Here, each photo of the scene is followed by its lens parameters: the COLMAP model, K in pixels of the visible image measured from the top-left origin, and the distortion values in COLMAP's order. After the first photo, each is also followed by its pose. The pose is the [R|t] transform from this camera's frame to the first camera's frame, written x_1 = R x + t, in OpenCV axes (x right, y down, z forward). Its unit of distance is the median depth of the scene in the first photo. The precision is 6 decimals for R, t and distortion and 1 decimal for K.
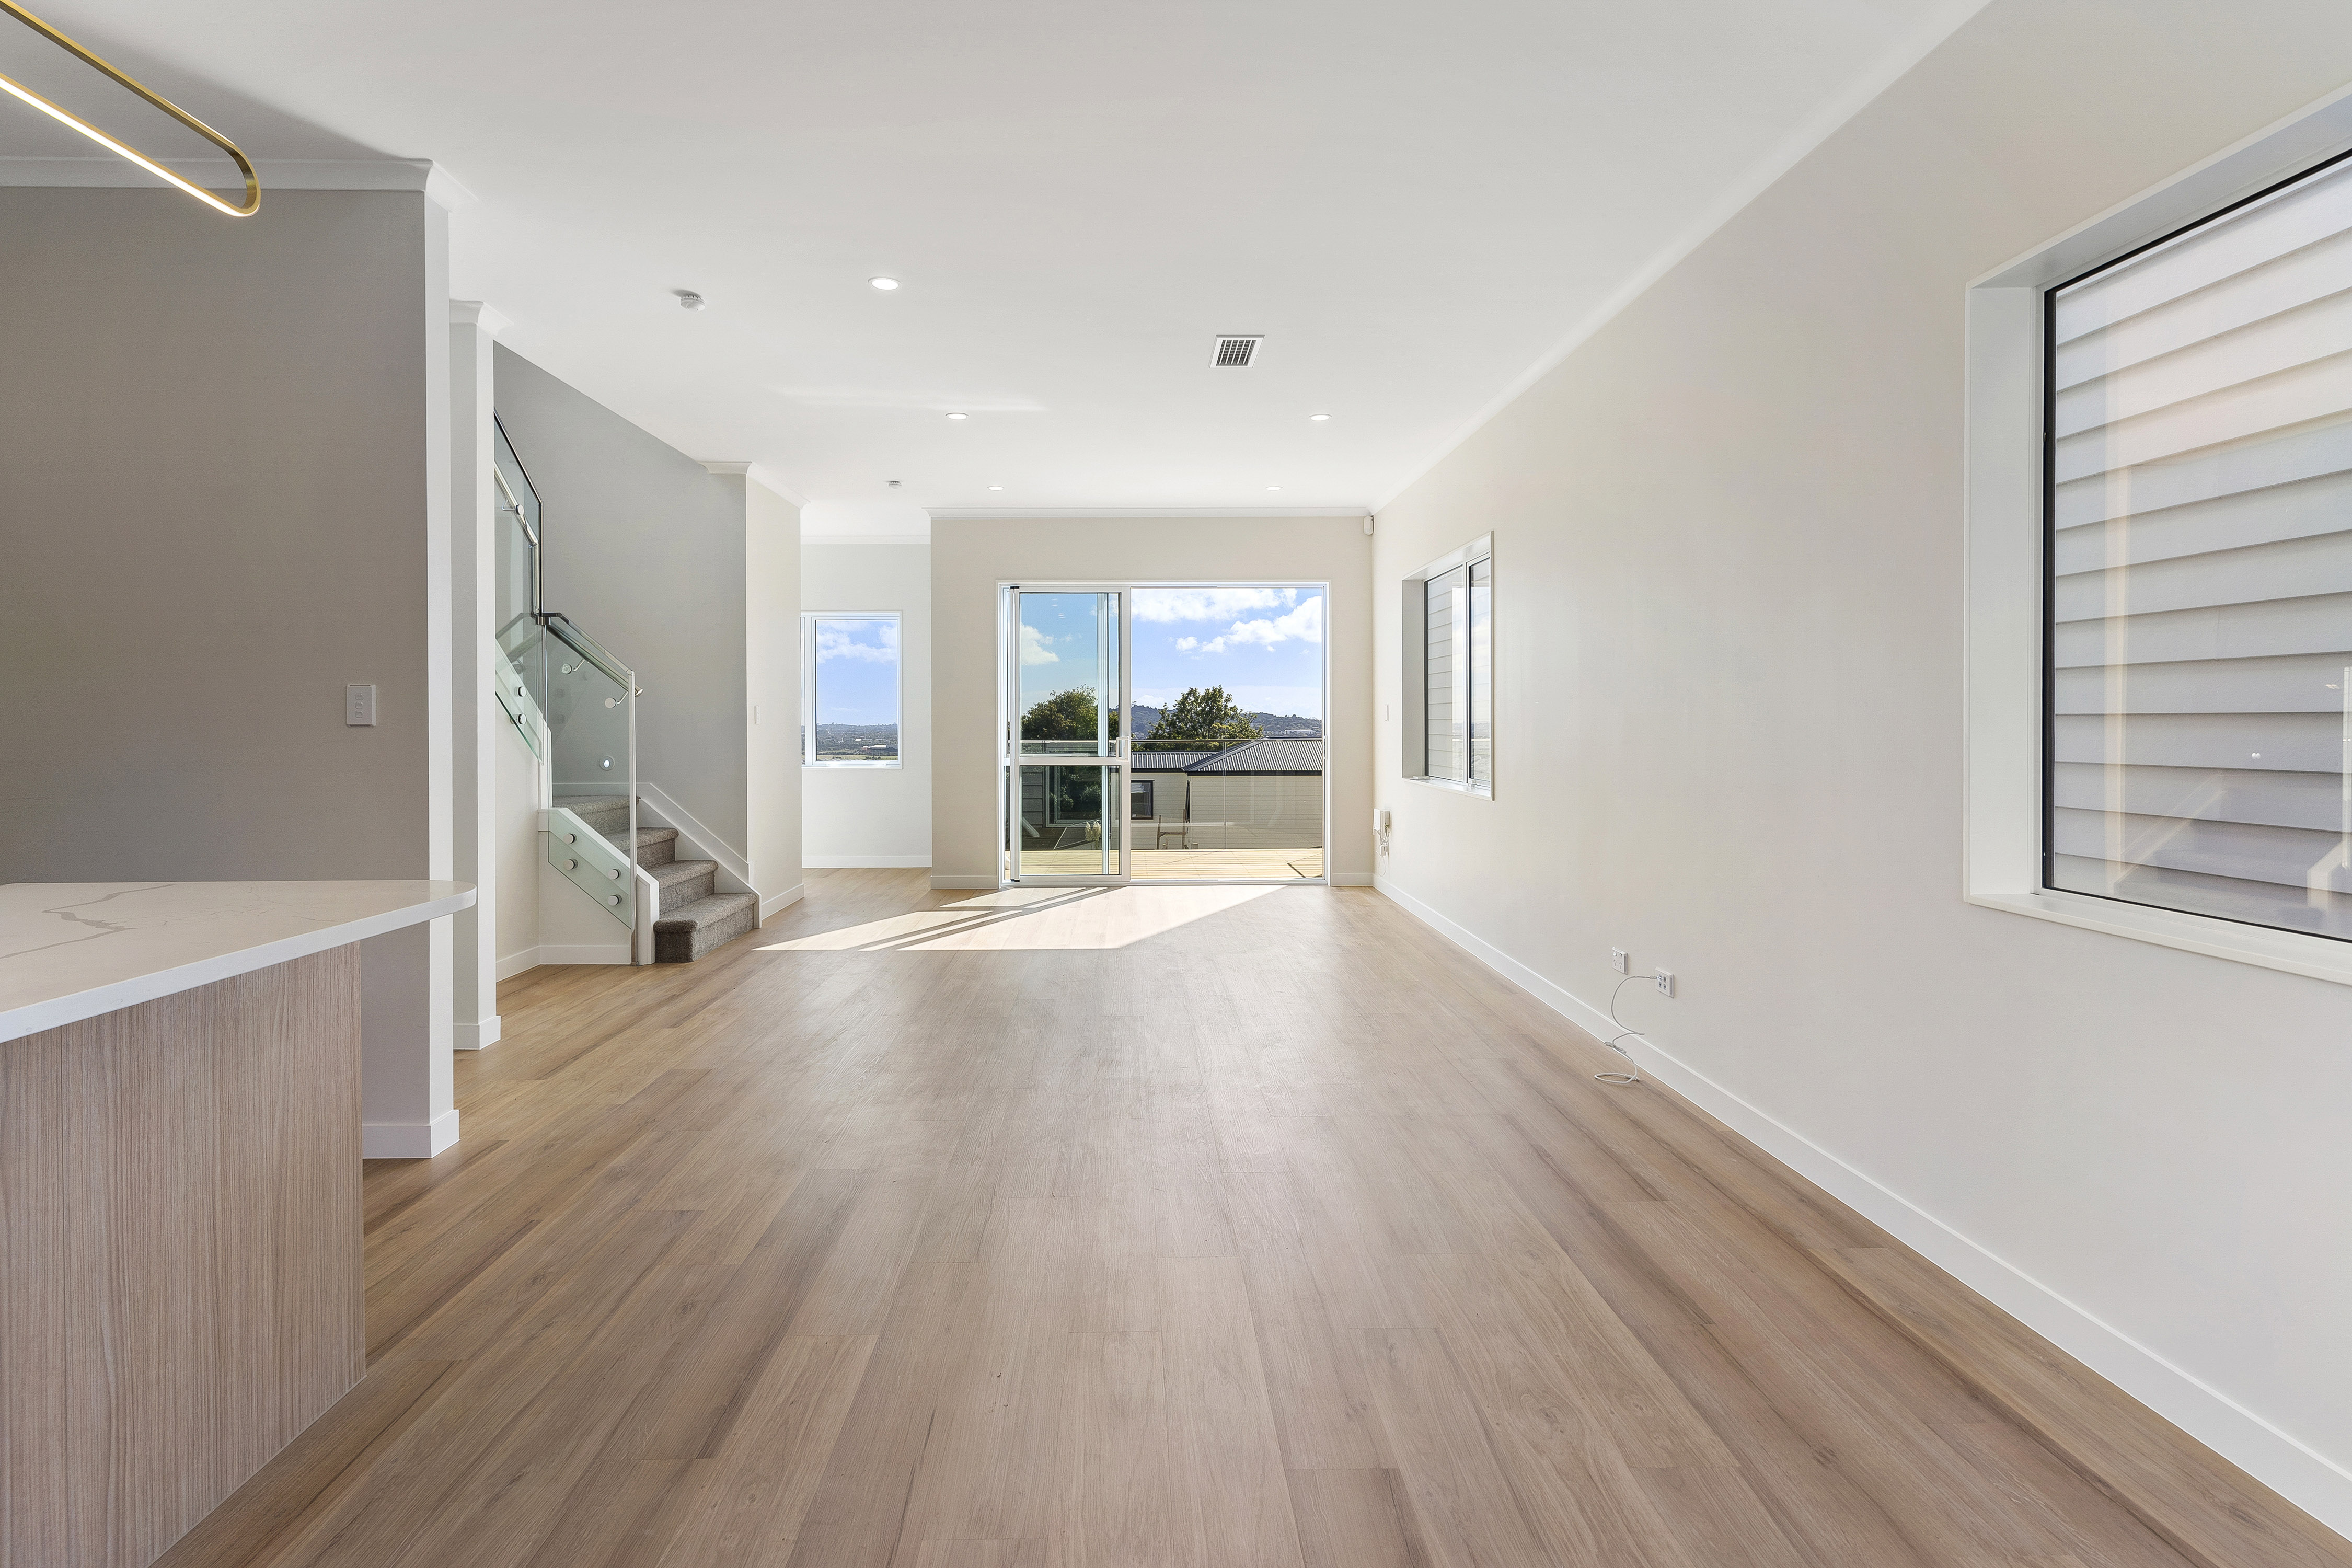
lens RADIAL K [[1130.6, 0, 1151.0], [0, 1130.6, 734.7], [0, 0, 1]] dist [0.004729, -0.000122]
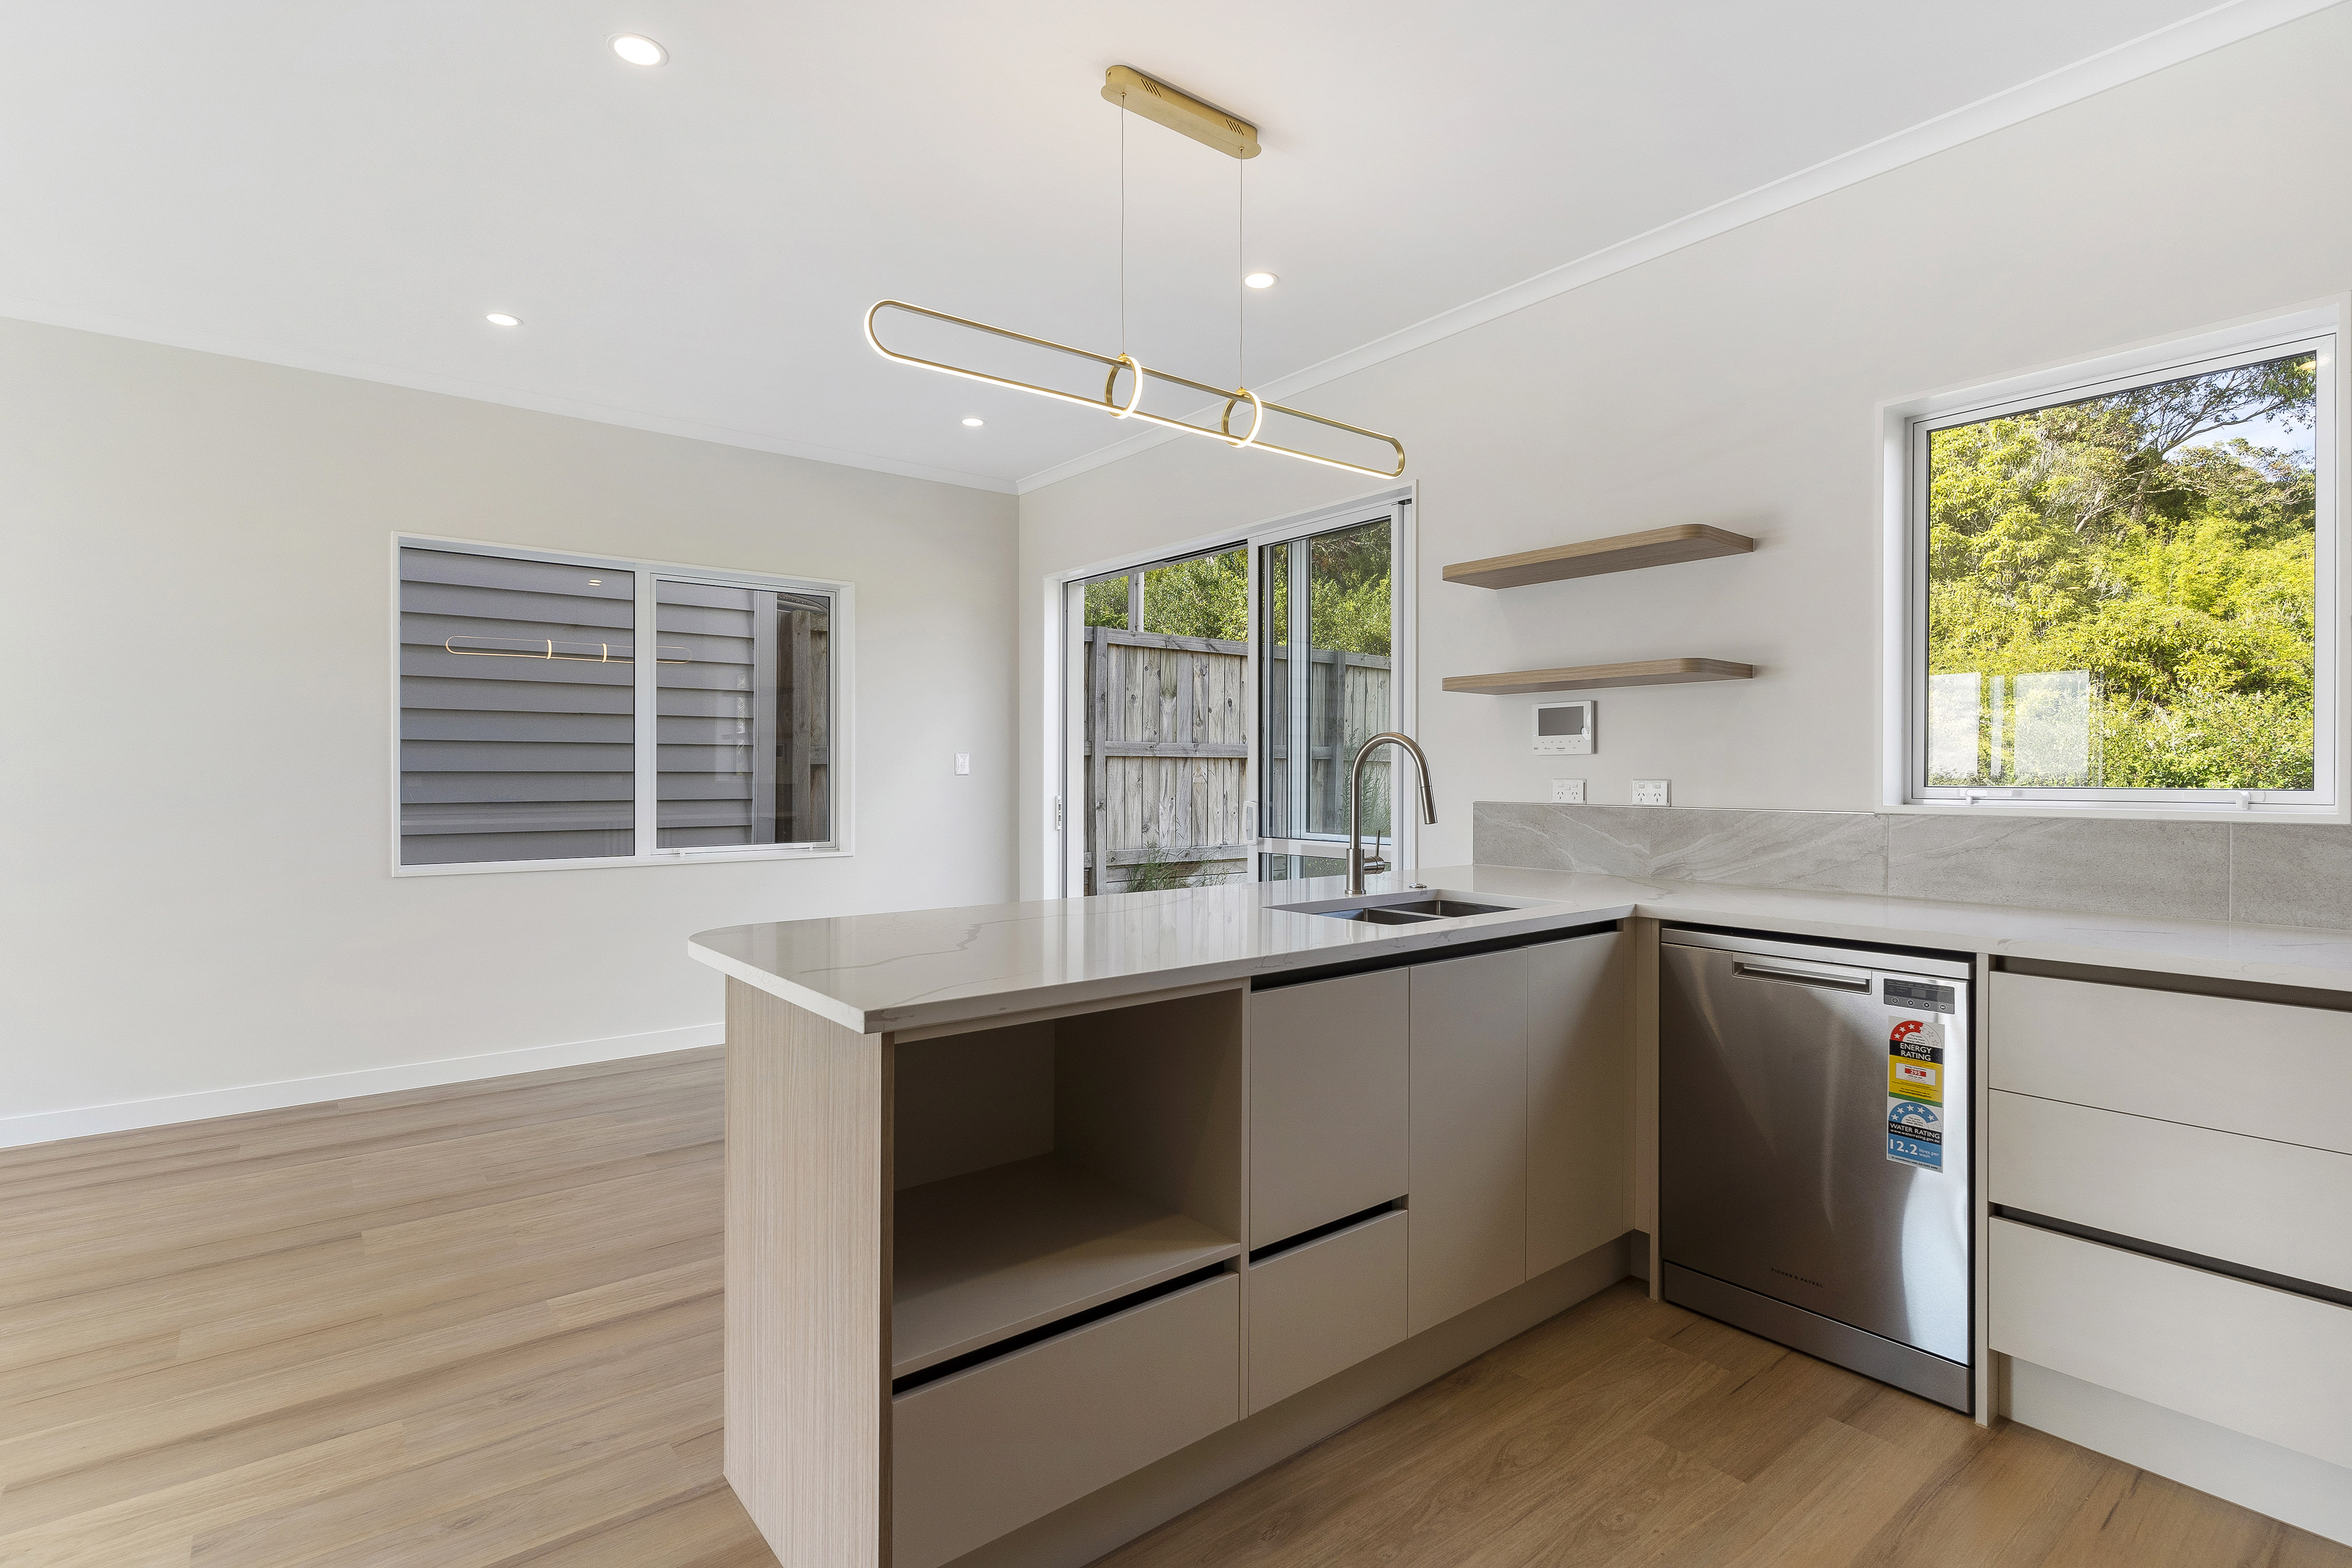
lens RADIAL K [[1130.6, 0, 1215.4], [0, 1130.6, 796.4], [0, 0, 1]] dist [0.004729, -0.000122]
pose [[-0.627251, -0.014288, 0.778686, -0.605250], [0.008394, 0.999650, 0.025103, -0.004763], [-0.778772, 0.022282, -0.626911, 0.455865]]
